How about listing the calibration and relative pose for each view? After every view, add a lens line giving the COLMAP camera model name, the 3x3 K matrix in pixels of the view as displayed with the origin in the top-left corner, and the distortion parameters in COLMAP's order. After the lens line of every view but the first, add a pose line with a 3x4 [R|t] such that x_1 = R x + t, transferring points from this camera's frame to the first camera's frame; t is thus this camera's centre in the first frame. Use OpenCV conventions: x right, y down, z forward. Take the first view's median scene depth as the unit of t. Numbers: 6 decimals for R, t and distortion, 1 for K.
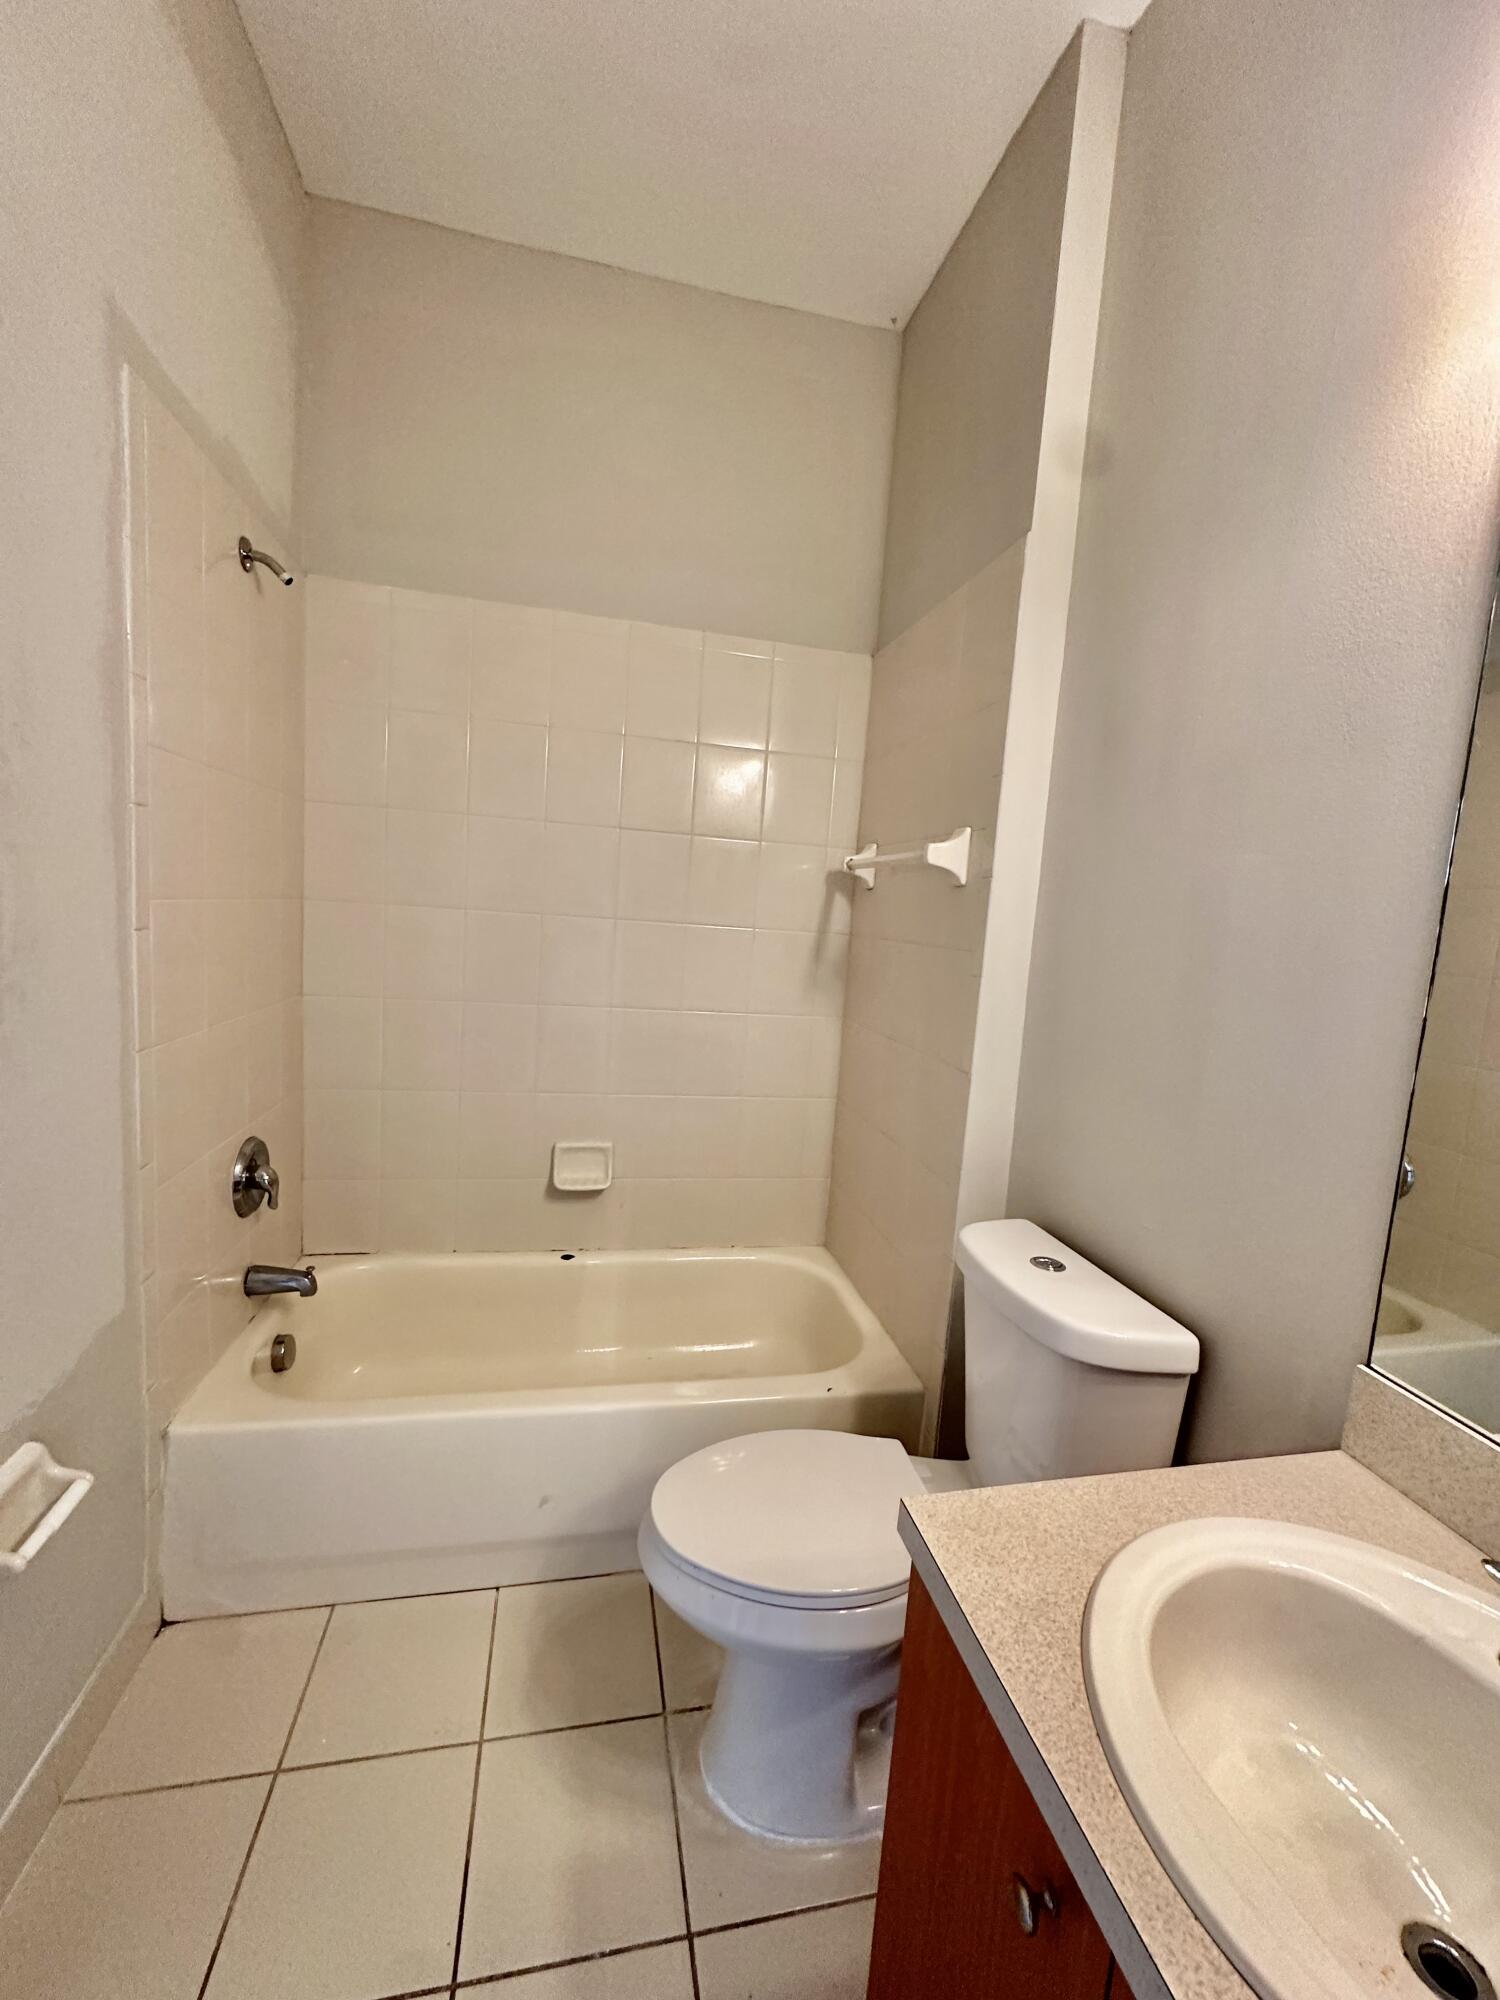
lens RADIAL K [[802.1, 0, 750.6], [0, 802.1, 997.0], [0, 0, 1]] dist [0.001300, 0.000616]
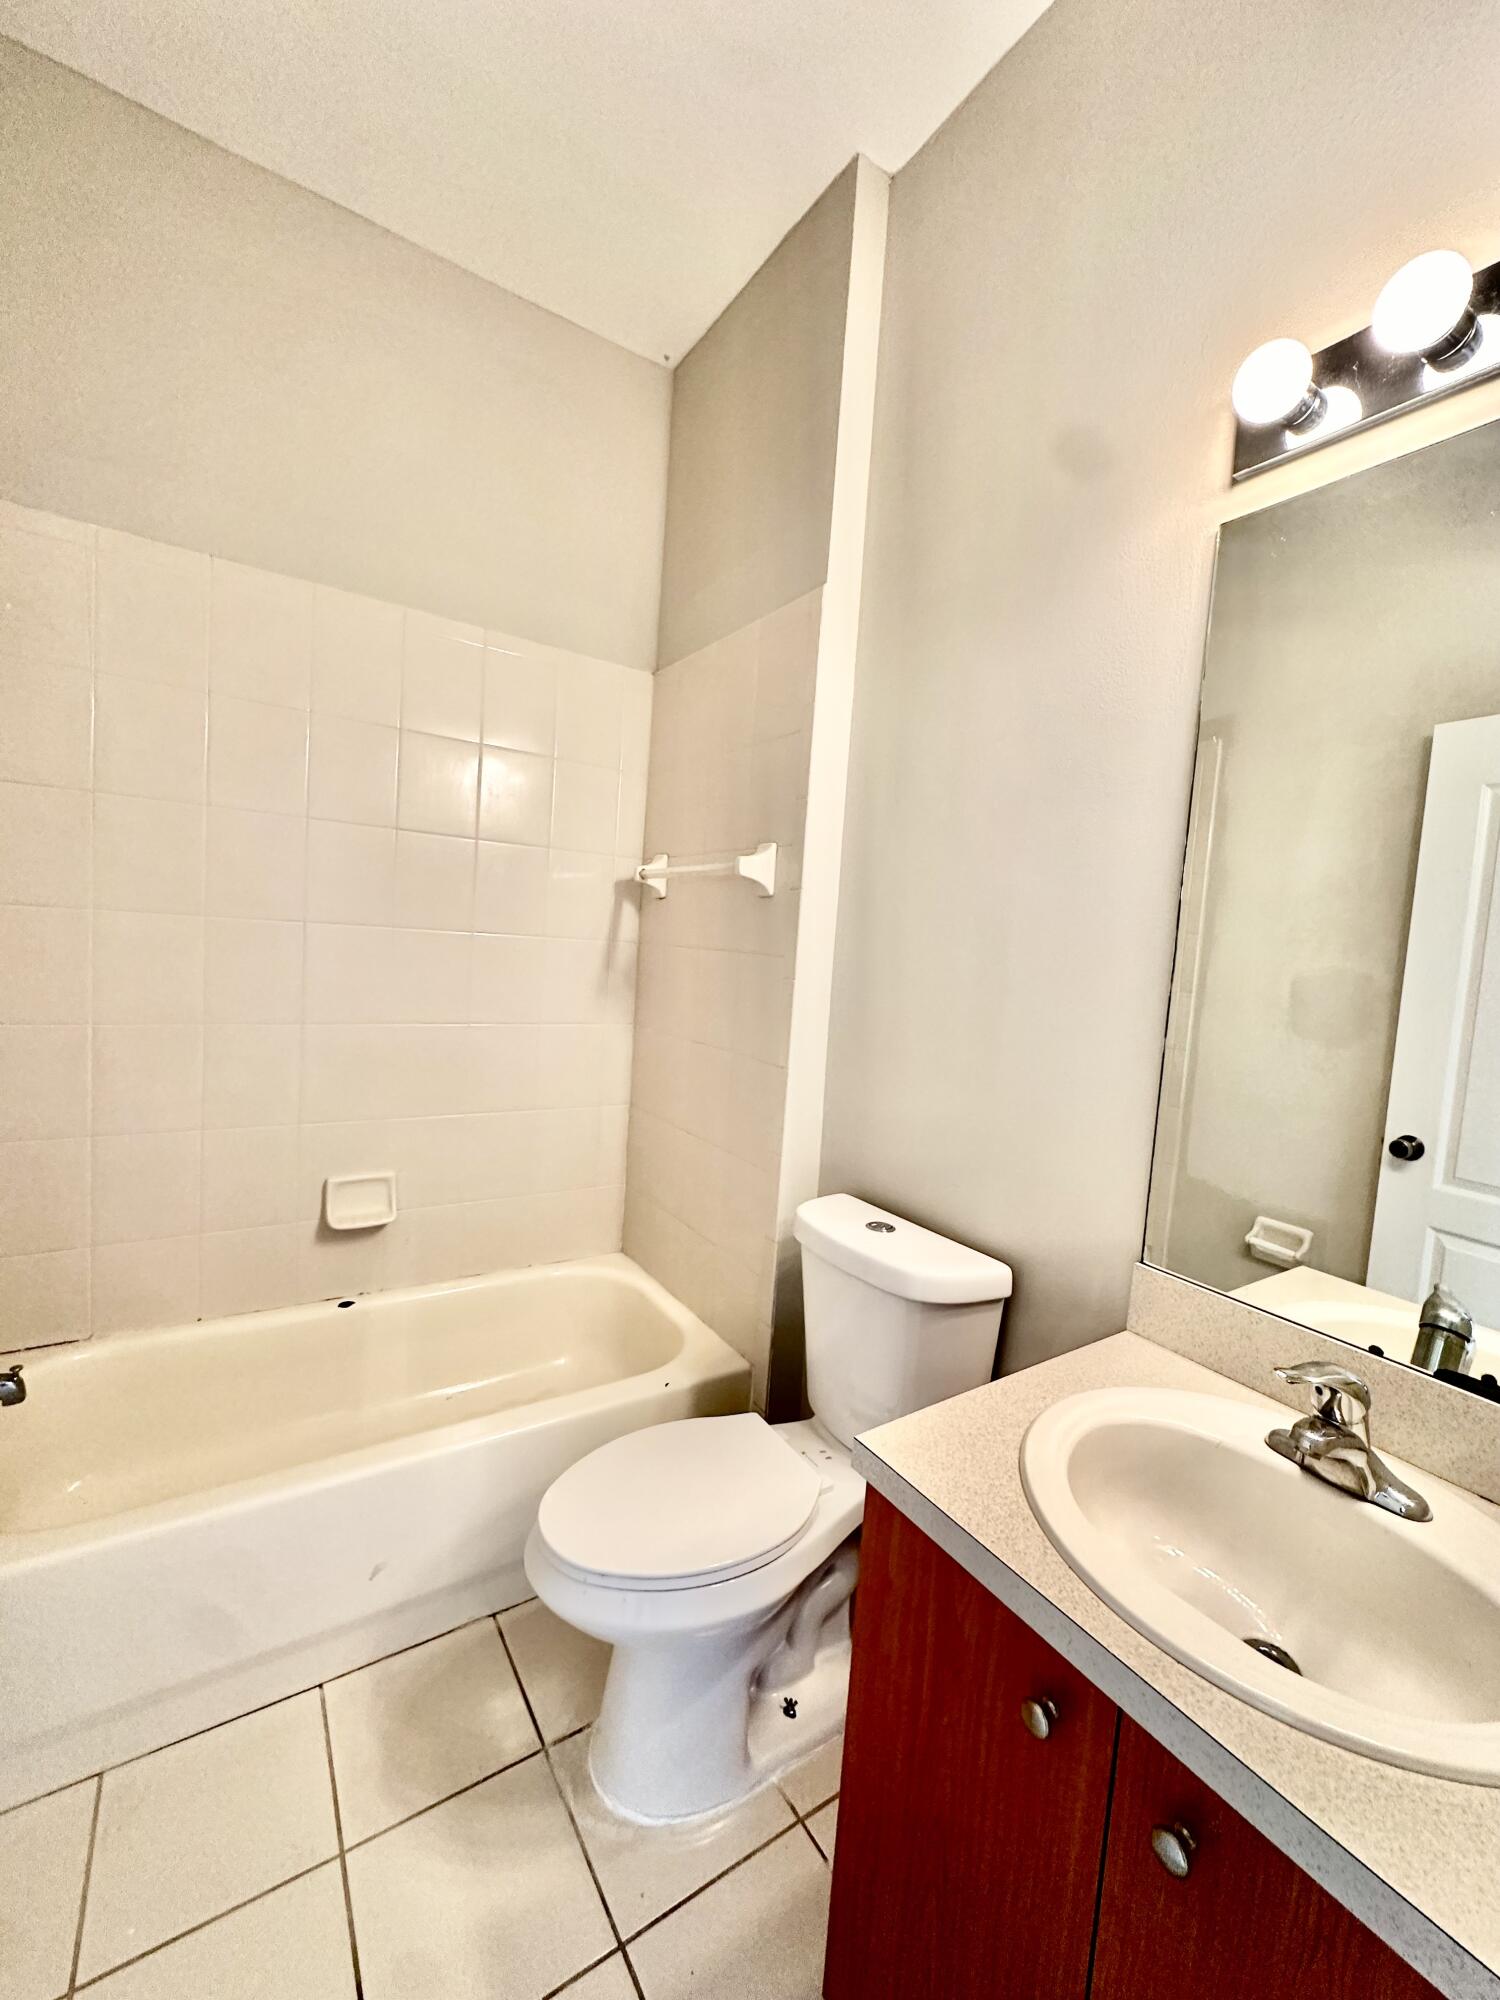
lens RADIAL K [[802.1, 0, 749.7], [0, 802.1, 997.6], [0, 0, 1]] dist [0.001300, 0.000616]
pose [[0.933411, -0.031785, 0.357399, -0.160169], [0.036378, 0.999319, -0.006136, 0.005164], [-0.356961, 0.018729, 0.933932, -0.005011]]
